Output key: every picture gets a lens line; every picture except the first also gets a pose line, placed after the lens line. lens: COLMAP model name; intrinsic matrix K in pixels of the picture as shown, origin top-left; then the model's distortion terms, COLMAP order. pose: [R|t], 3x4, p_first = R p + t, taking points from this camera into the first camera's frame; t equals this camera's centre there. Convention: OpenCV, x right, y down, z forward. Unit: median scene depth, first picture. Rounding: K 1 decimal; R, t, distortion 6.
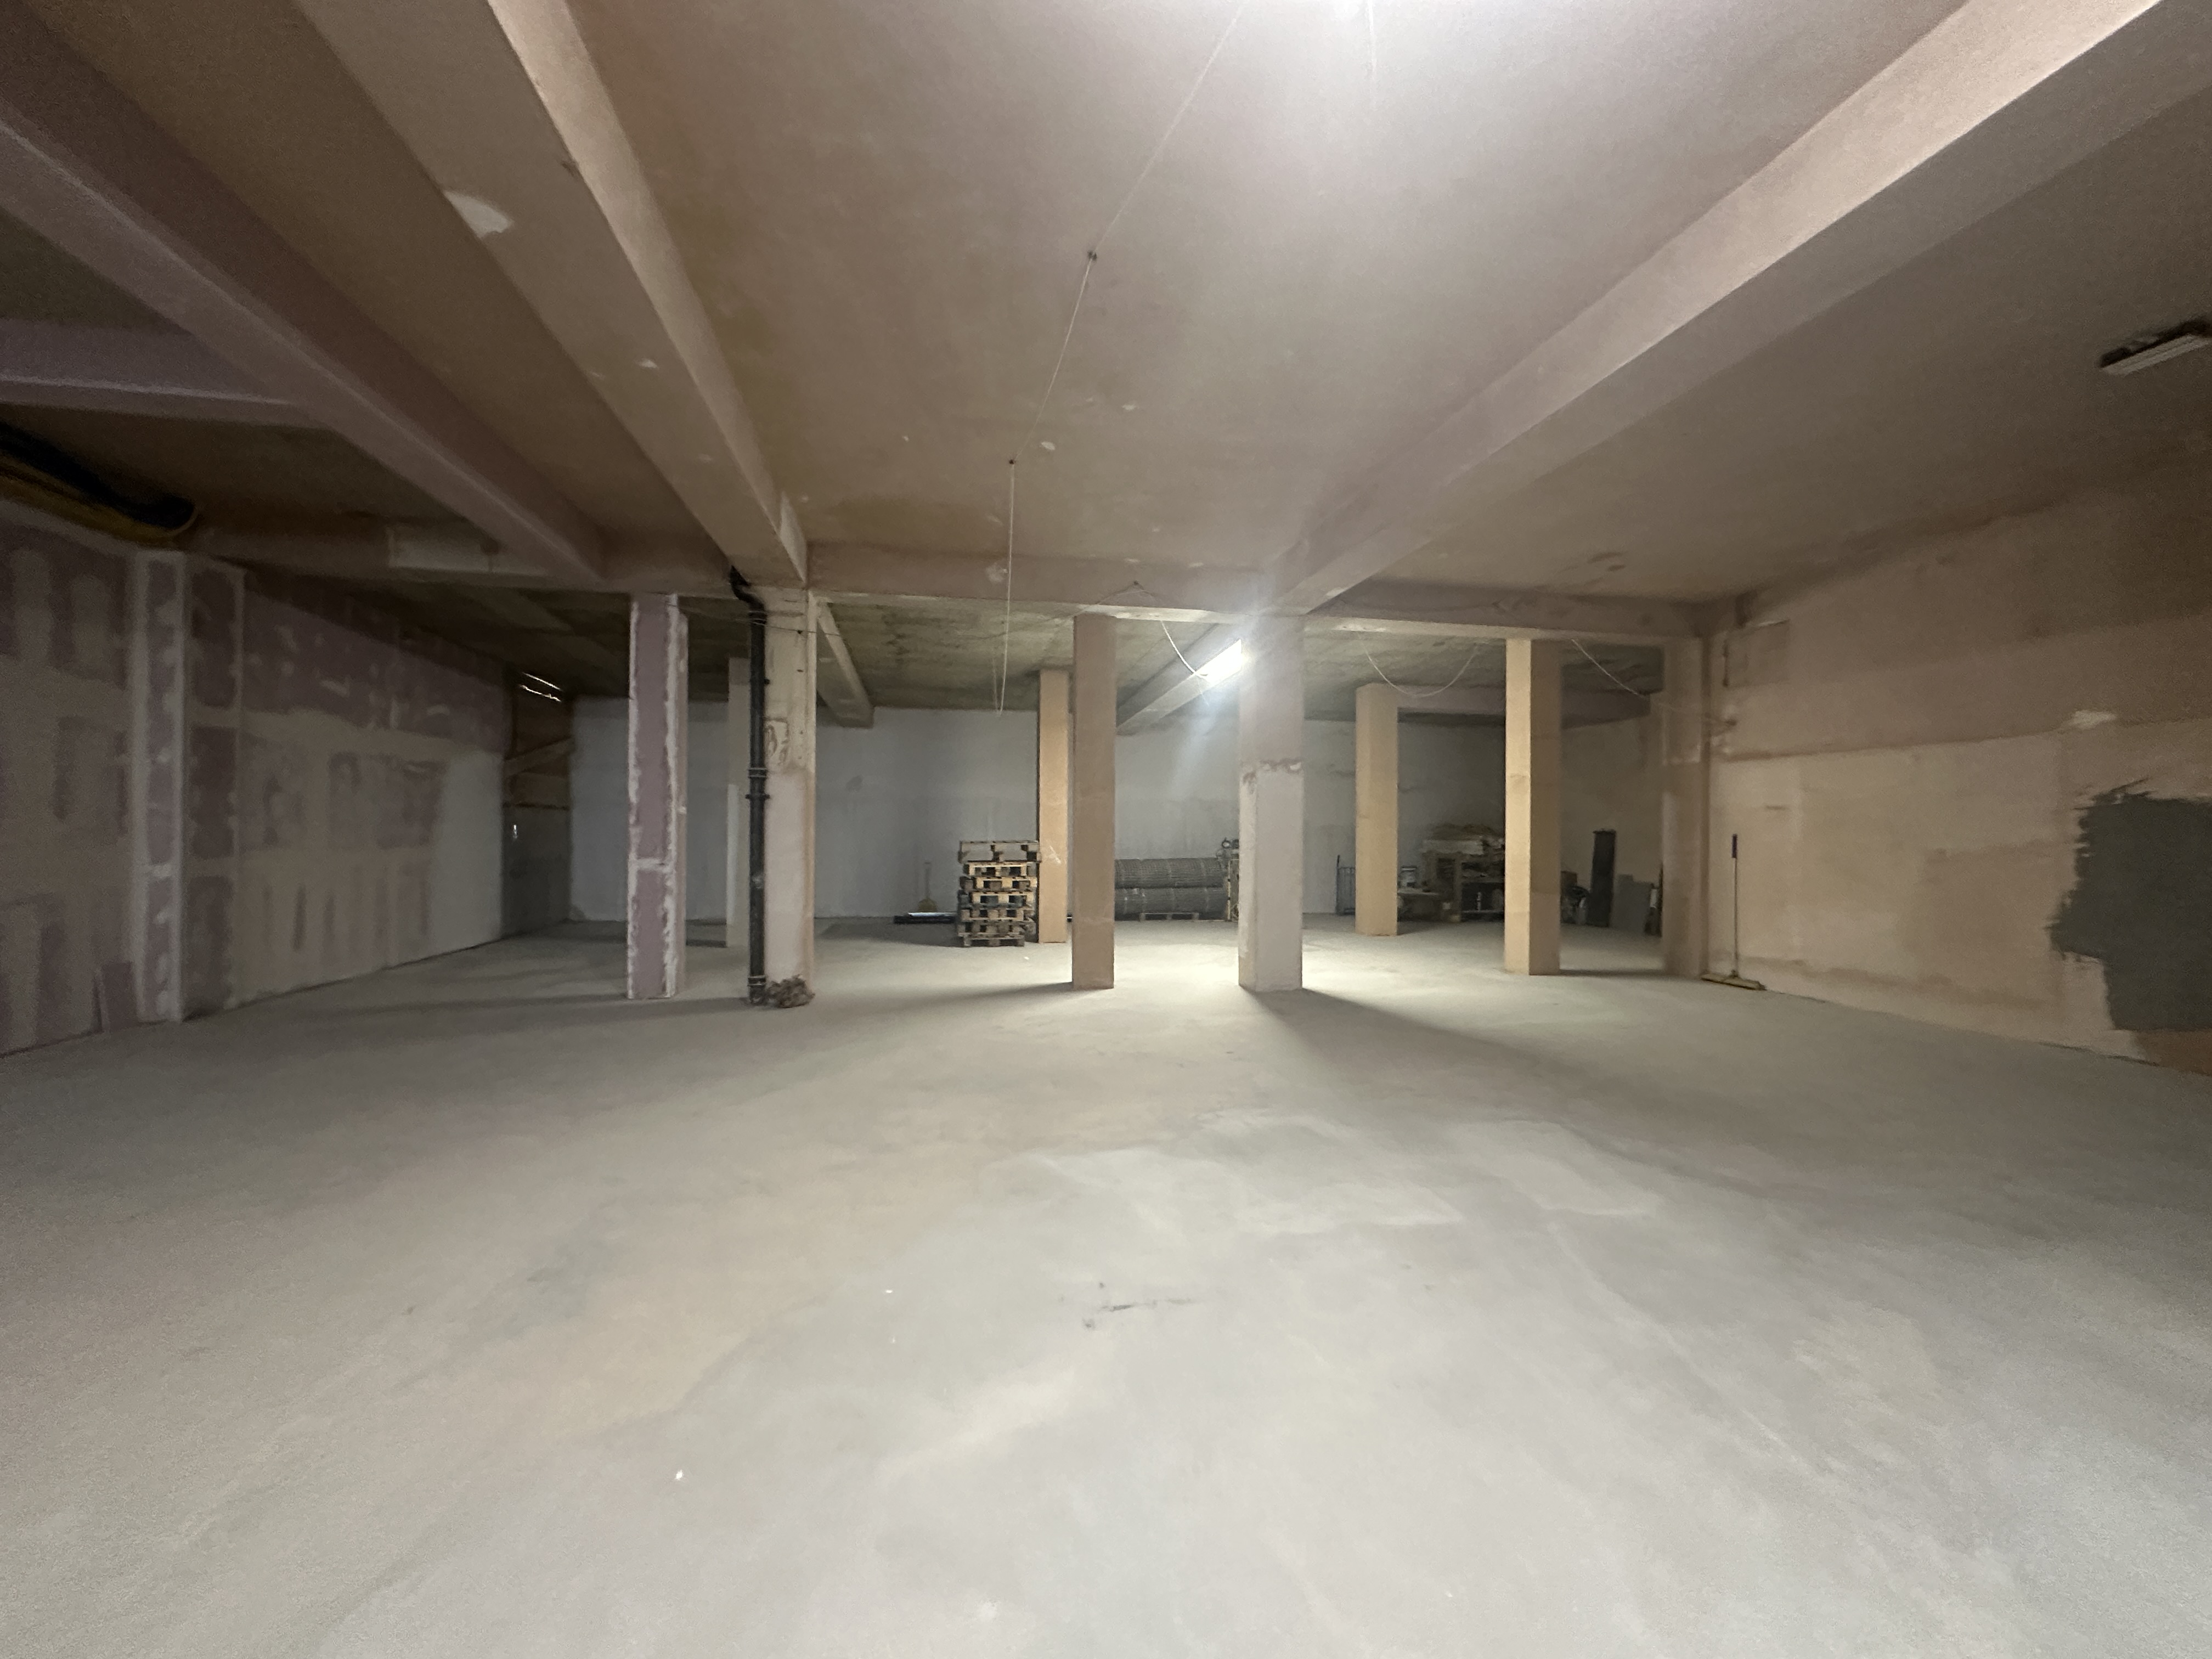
lens RADIAL K [[881.2, 0, 1103.6], [0, 881.2, 827.4], [0, 0, 1]] dist [-0.003500, 0.000876]
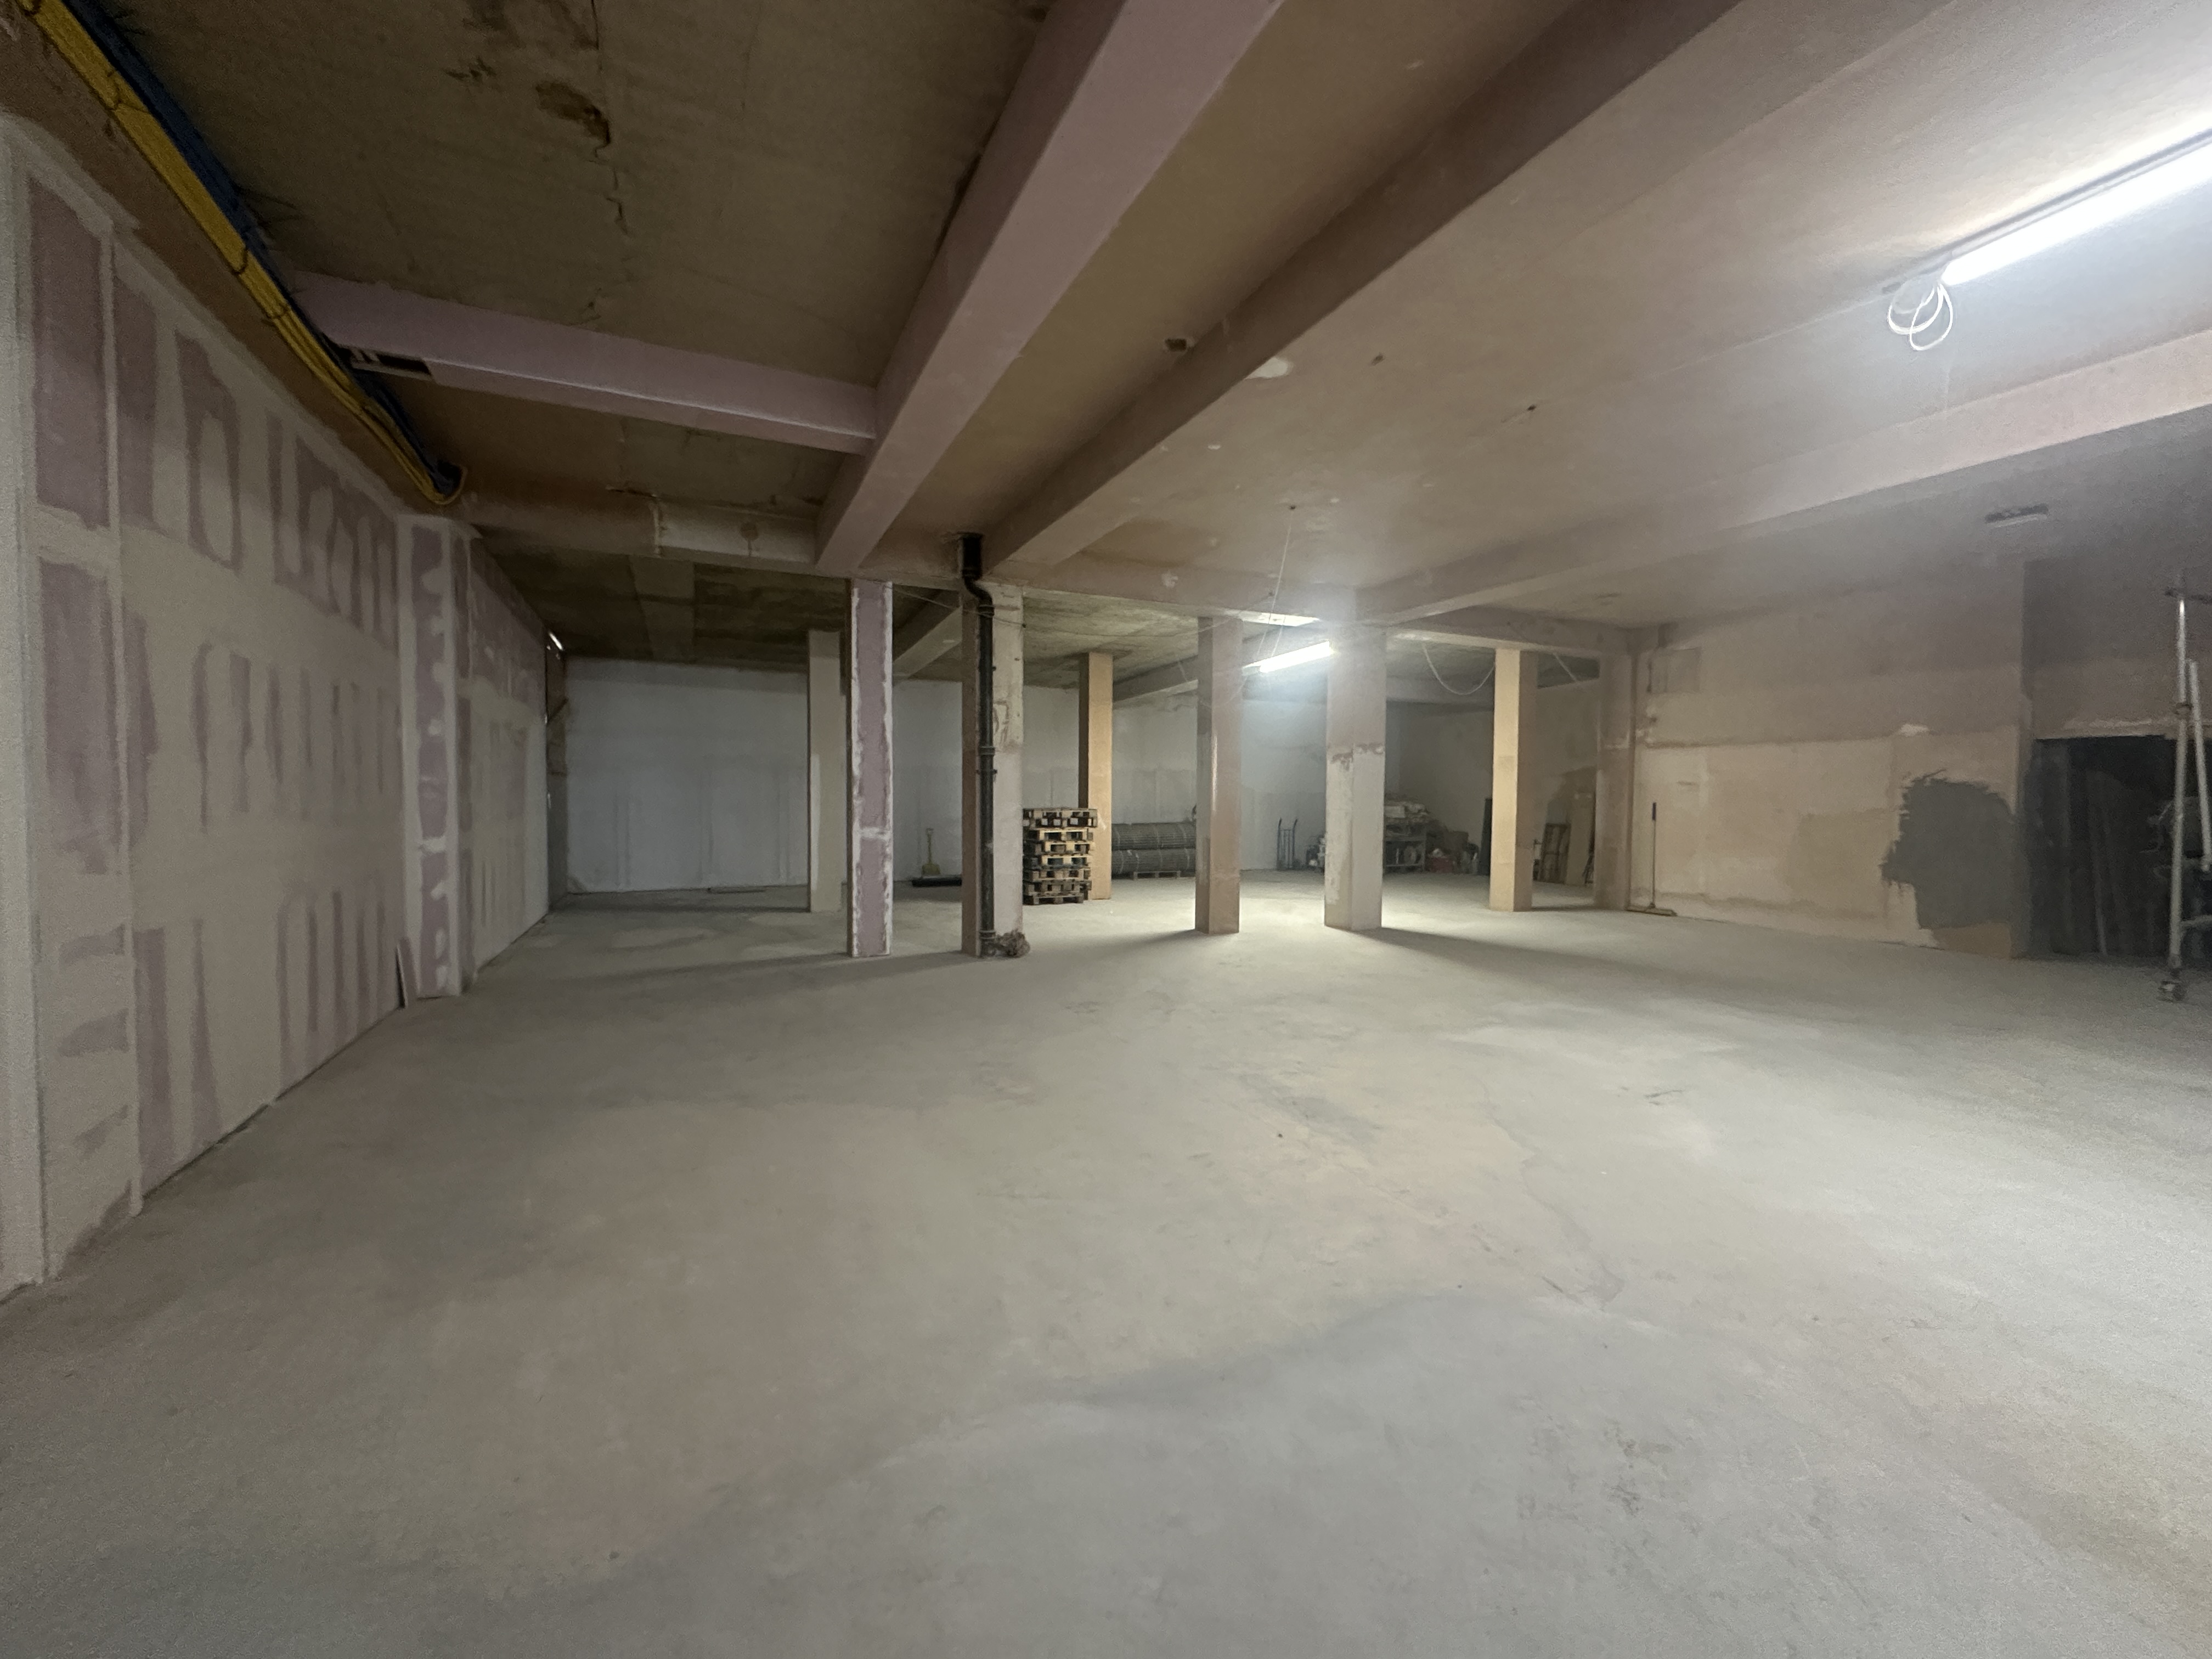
lens RADIAL K [[881.2, 0, 1103.6], [0, 881.2, 827.4], [0, 0, 1]] dist [-0.003500, 0.000876]
pose [[0.969109, -0.008424, 0.246490, -0.453693], [-0.002163, 0.999088, 0.042651, -0.010333], [-0.246624, -0.041867, 0.968206, -0.108446]]
